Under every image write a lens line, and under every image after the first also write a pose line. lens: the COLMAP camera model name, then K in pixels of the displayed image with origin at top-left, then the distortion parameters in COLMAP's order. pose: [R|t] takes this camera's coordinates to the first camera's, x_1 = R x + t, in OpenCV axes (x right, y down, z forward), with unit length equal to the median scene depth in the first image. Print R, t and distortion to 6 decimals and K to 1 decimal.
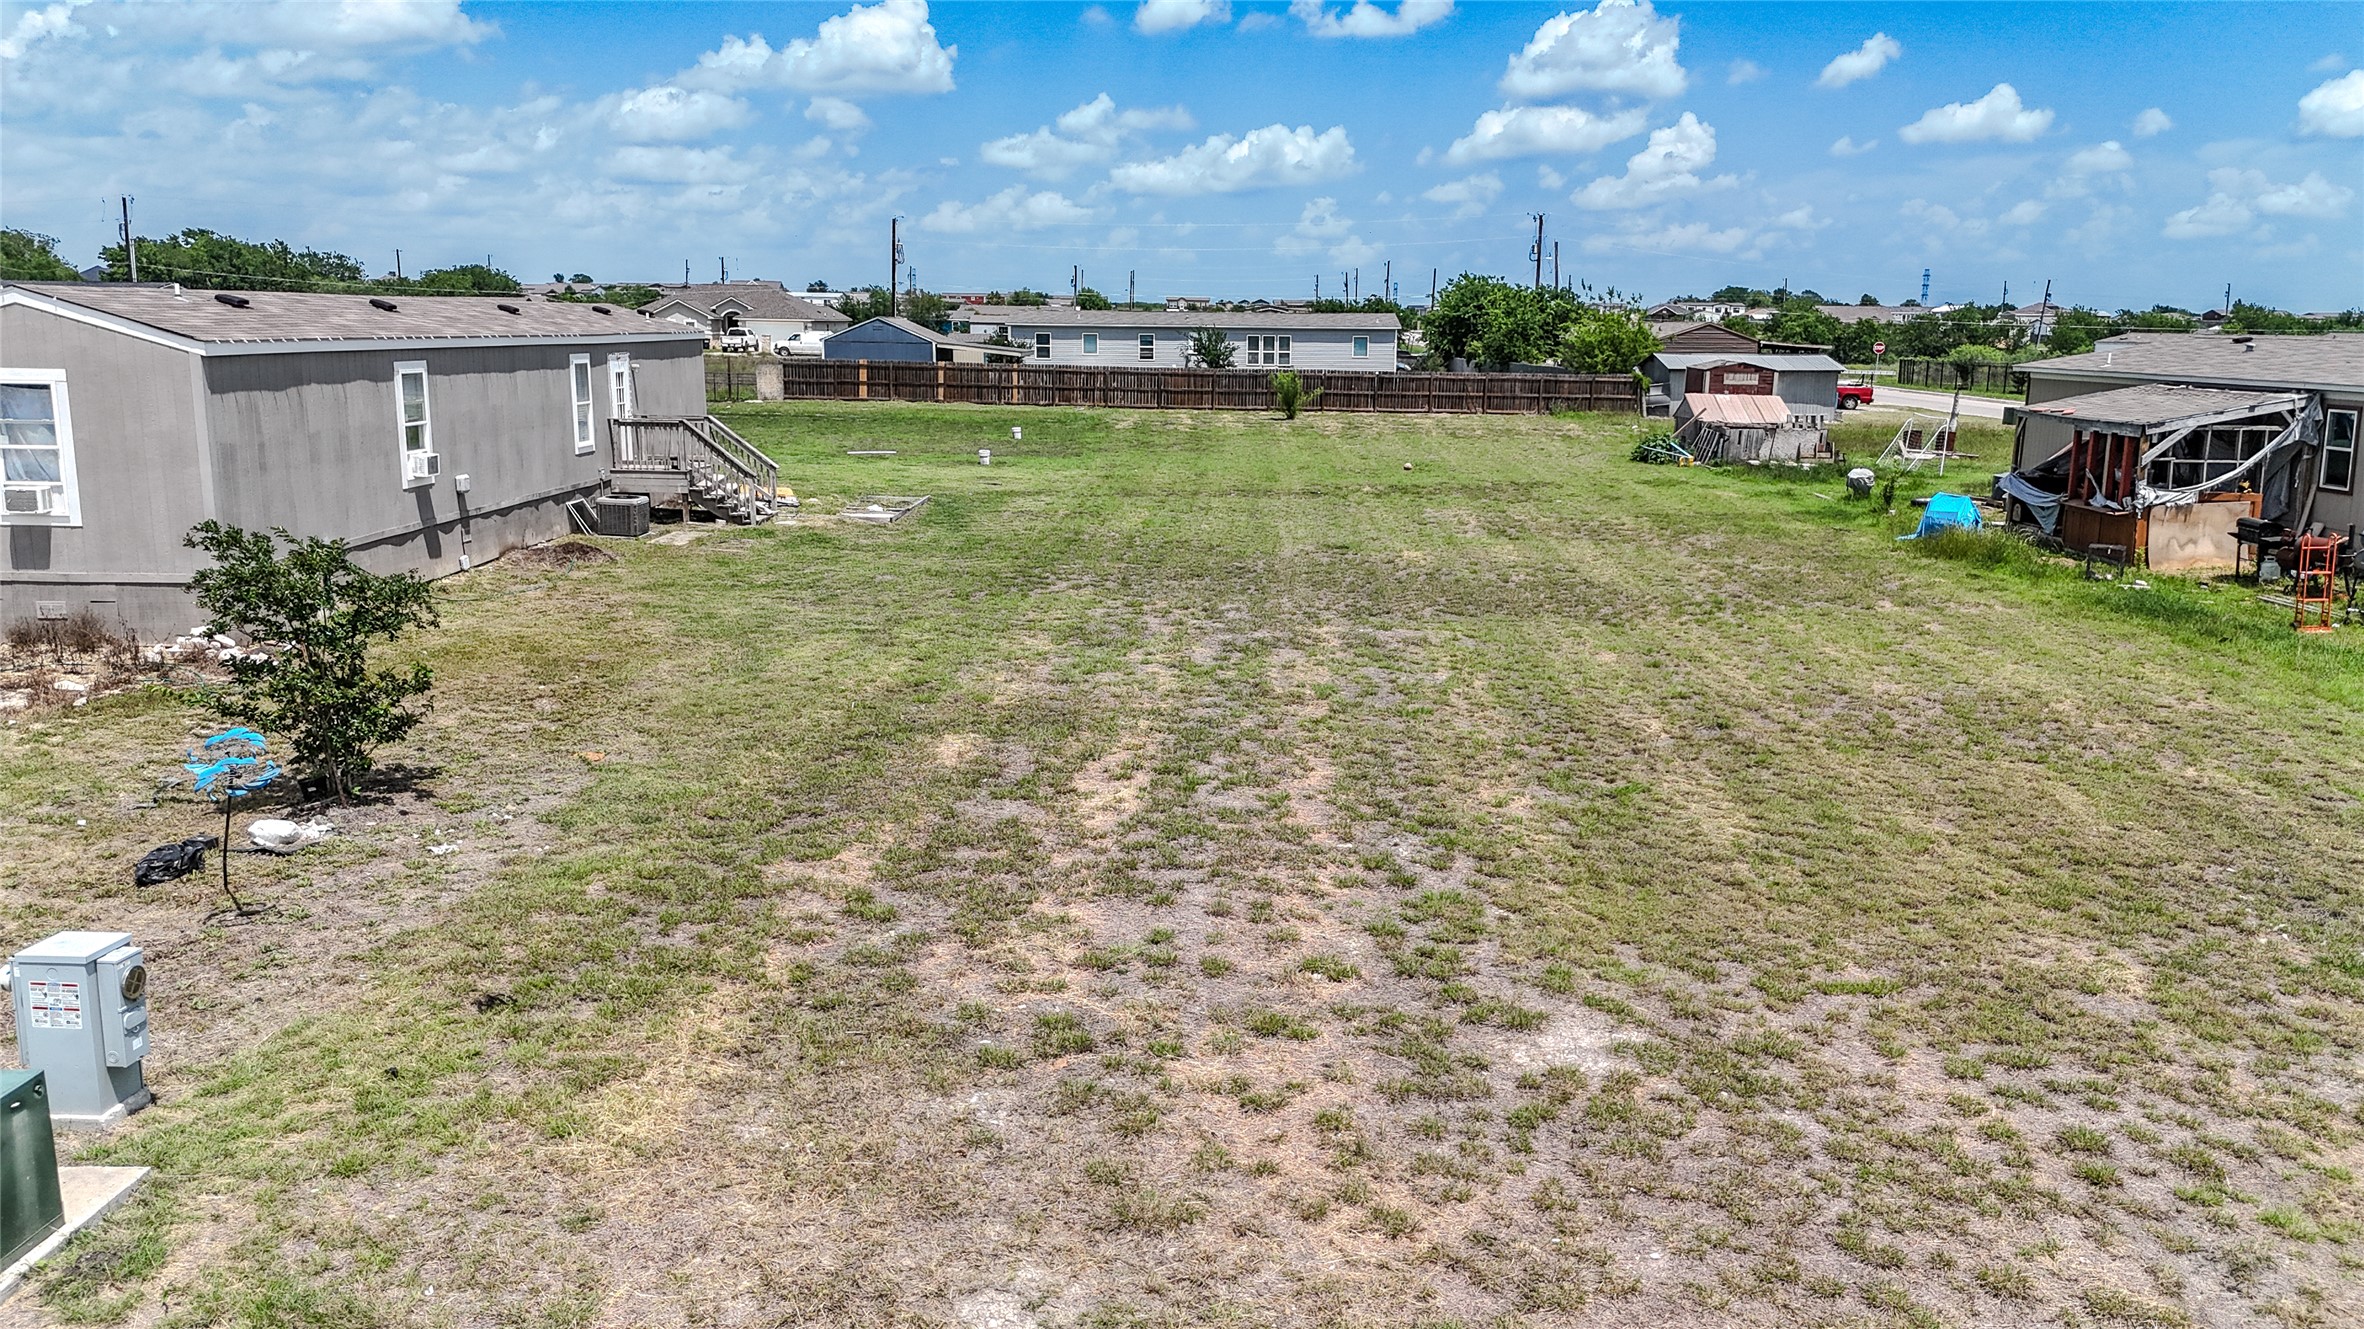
lens RADIAL K [[1748.4, 0, 1182.0], [0, 1748.4, 664.5], [0, 0, 1]] dist [0.074995, -0.075093]
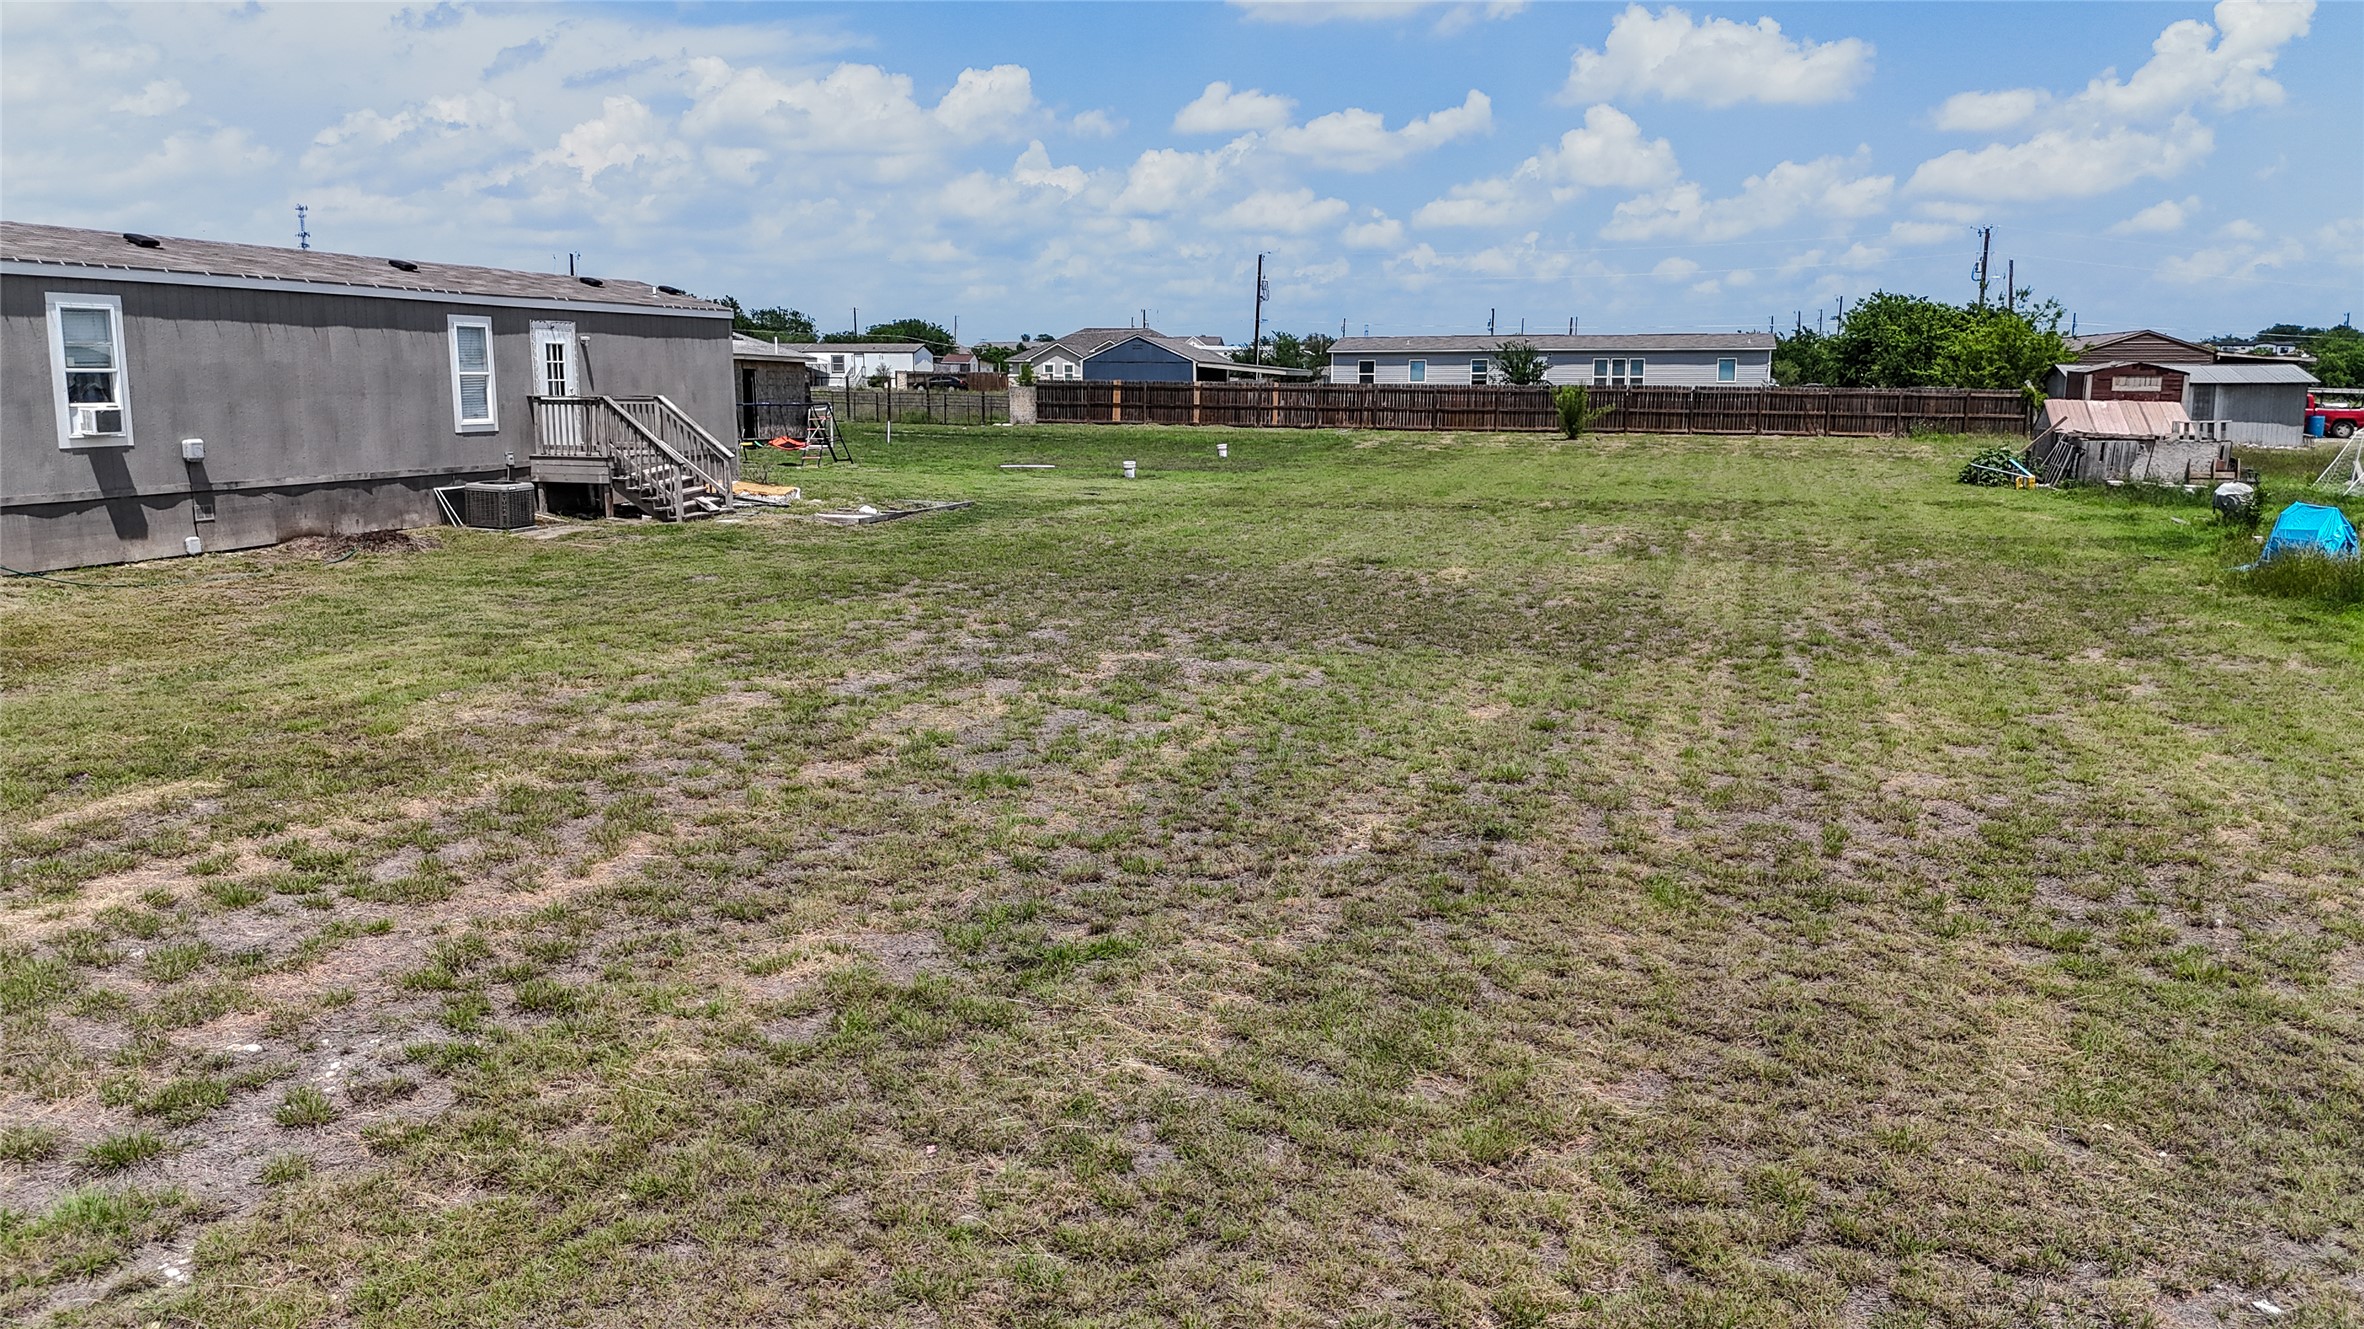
lens RADIAL K [[1748.4, 0, 1182.0], [0, 1748.4, 664.5], [0, 0, 1]] dist [0.074995, -0.075093]
pose [[0.967104, 0.034323, -0.252055, 0.472226], [-0.042159, 0.998779, -0.025753, -0.000891], [0.250863, 0.035532, 0.967370, 0.591111]]
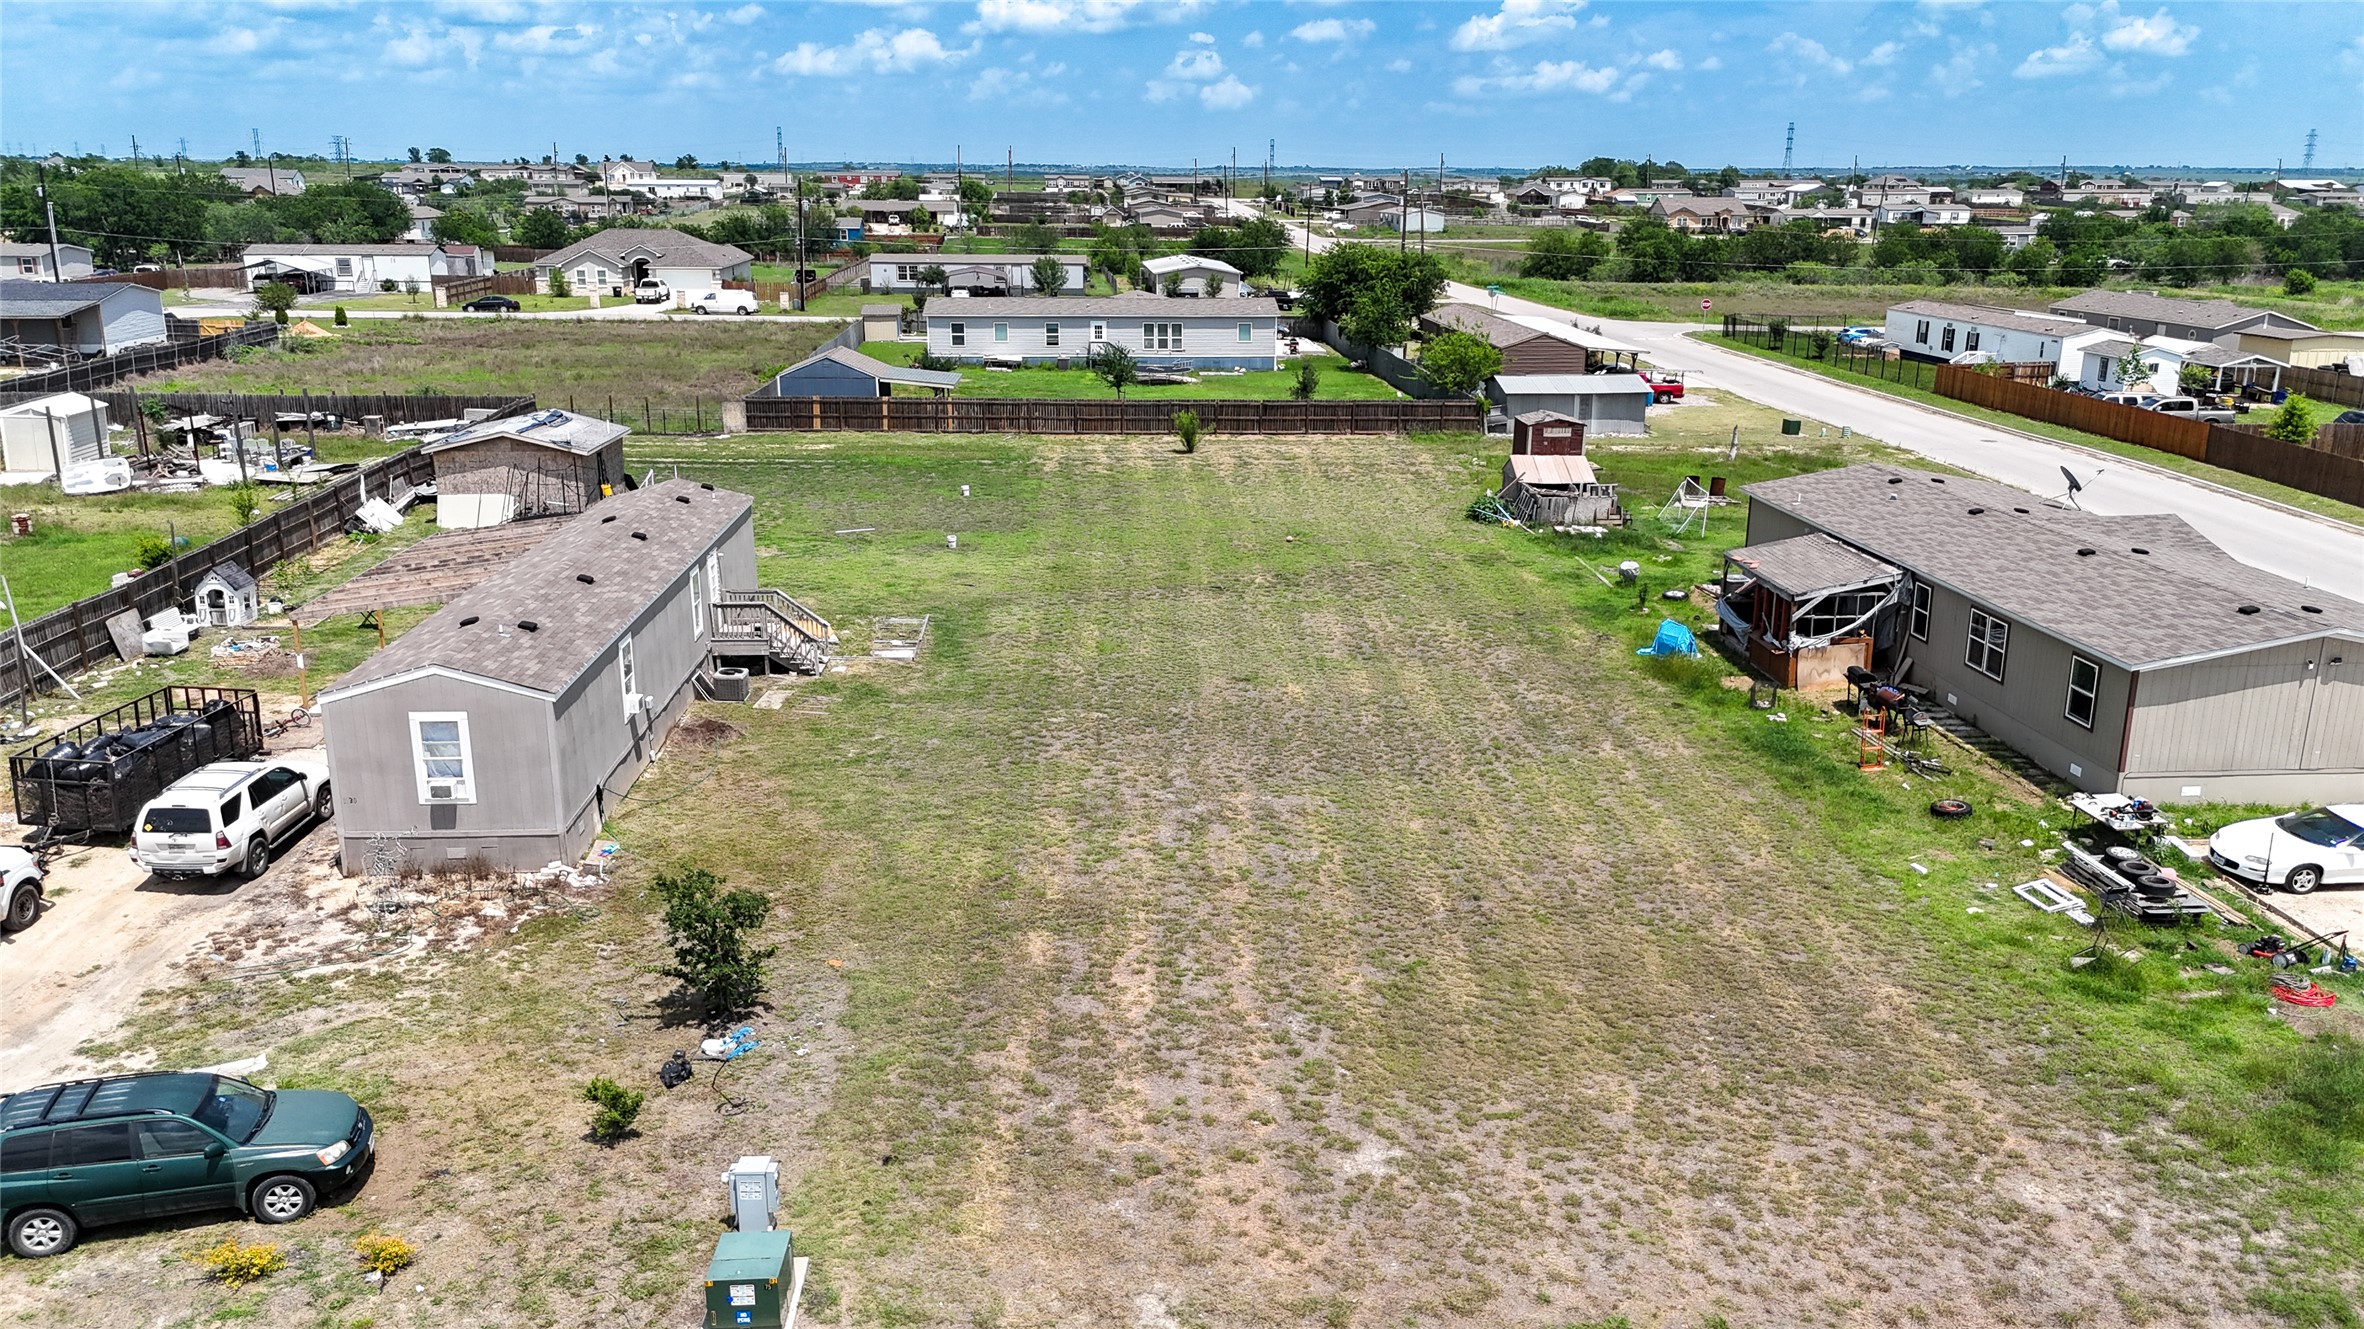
lens RADIAL K [[1748.4, 0, 1182.0], [0, 1748.4, 664.5], [0, 0, 1]] dist [0.074995, -0.075093]
pose [[0.997560, -0.026394, 0.064635, -0.112758], [0.021010, 0.996361, 0.082600, -0.457977], [-0.066580, -0.081040, 0.994485, -0.891099]]
